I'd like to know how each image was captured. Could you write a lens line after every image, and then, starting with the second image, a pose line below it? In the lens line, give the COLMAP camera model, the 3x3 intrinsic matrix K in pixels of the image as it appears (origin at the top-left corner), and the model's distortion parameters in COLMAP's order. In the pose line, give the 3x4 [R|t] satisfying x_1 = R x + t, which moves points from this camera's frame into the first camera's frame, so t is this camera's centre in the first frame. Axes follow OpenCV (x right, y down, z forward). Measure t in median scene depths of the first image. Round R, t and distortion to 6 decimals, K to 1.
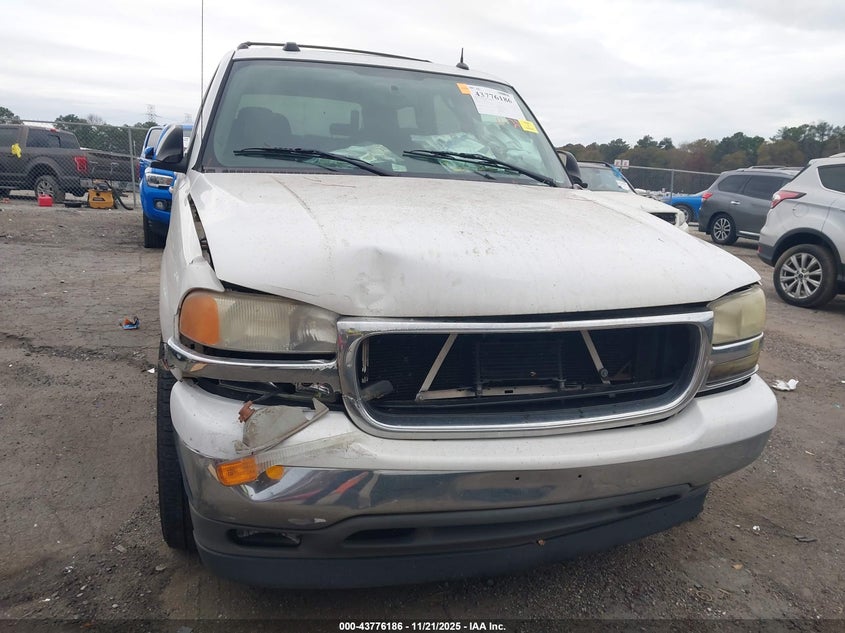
lens RADIAL K [[694.6, 0, 447.3], [0, 694.6, 325.3], [0, 0, 1]] dist [0.000522, 0.001688]
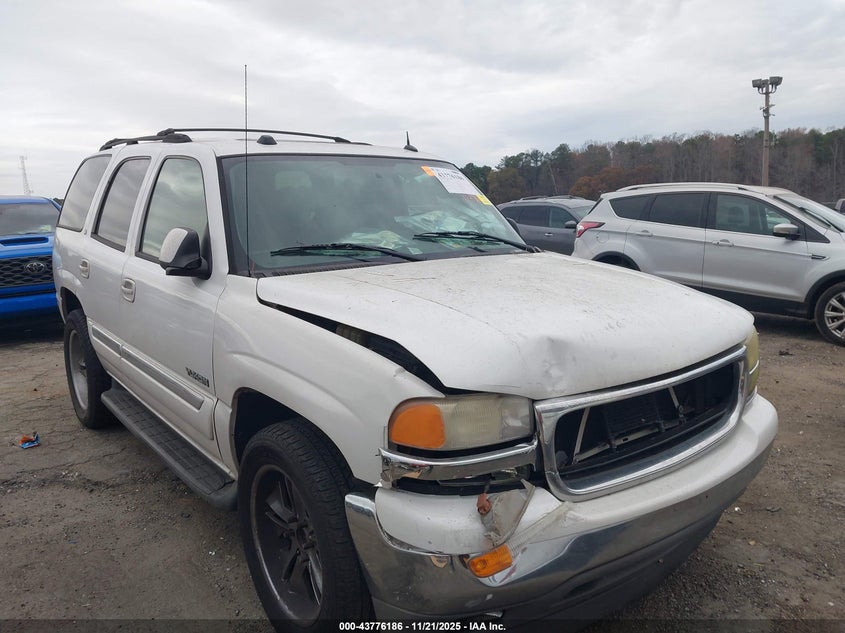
lens RADIAL K [[694.6, 0, 436.2], [0, 694.6, 300.9], [0, 0, 1]] dist [0.000522, 0.001688]
pose [[0.936954, -0.121878, 0.327512, -0.381690], [0.149306, 0.986978, -0.059853, -0.076197], [-0.315952, 0.104979, 0.942950, -0.019287]]
